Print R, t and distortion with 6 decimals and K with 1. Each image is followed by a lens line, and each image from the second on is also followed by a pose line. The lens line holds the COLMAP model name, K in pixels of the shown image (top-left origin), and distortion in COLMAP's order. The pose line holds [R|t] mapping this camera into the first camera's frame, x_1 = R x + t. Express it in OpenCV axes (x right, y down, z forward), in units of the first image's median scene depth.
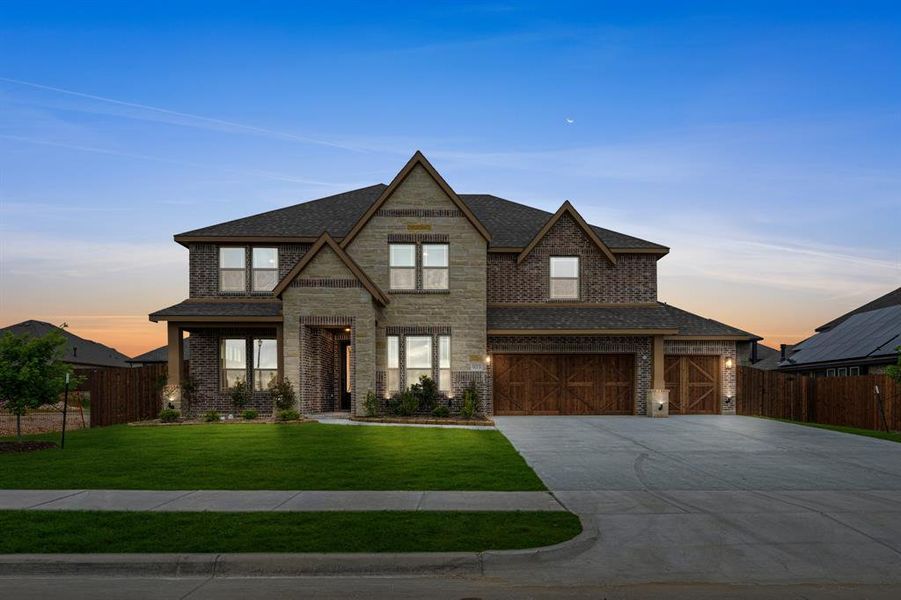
lens RADIAL K [[375.4, 0, 453.4], [0, 375.4, 303.6], [0, 0, 1]] dist [0.000902, 0.000753]
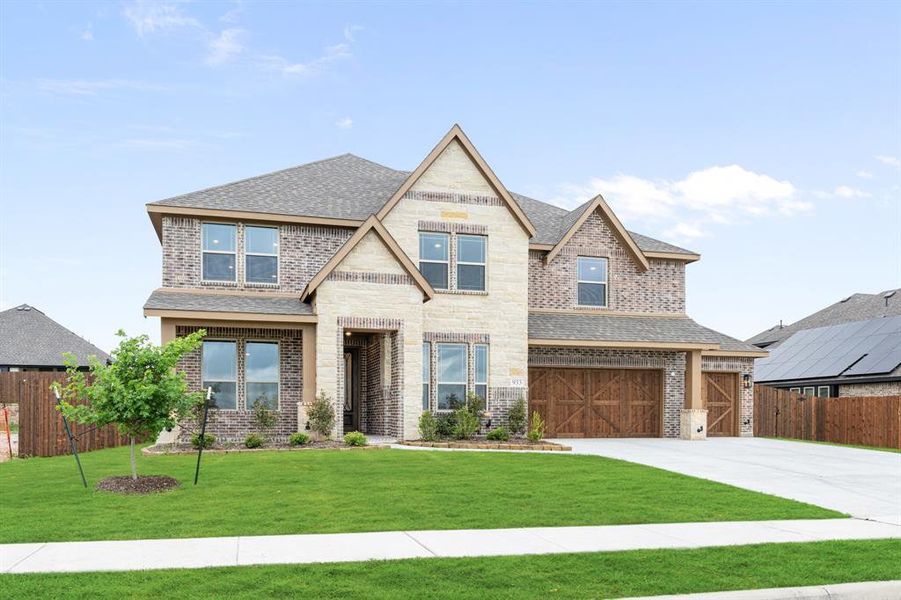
lens RADIAL K [[449.9, 0, 447.7], [0, 449.9, 301.3], [0, 0, 1]] dist [0.002403, -0.000711]
pose [[0.988465, 0.041071, 0.145776, -0.267785], [-0.040280, 0.999153, -0.008377, -0.000807], [-0.145996, 0.002408, 0.989282, 0.005540]]
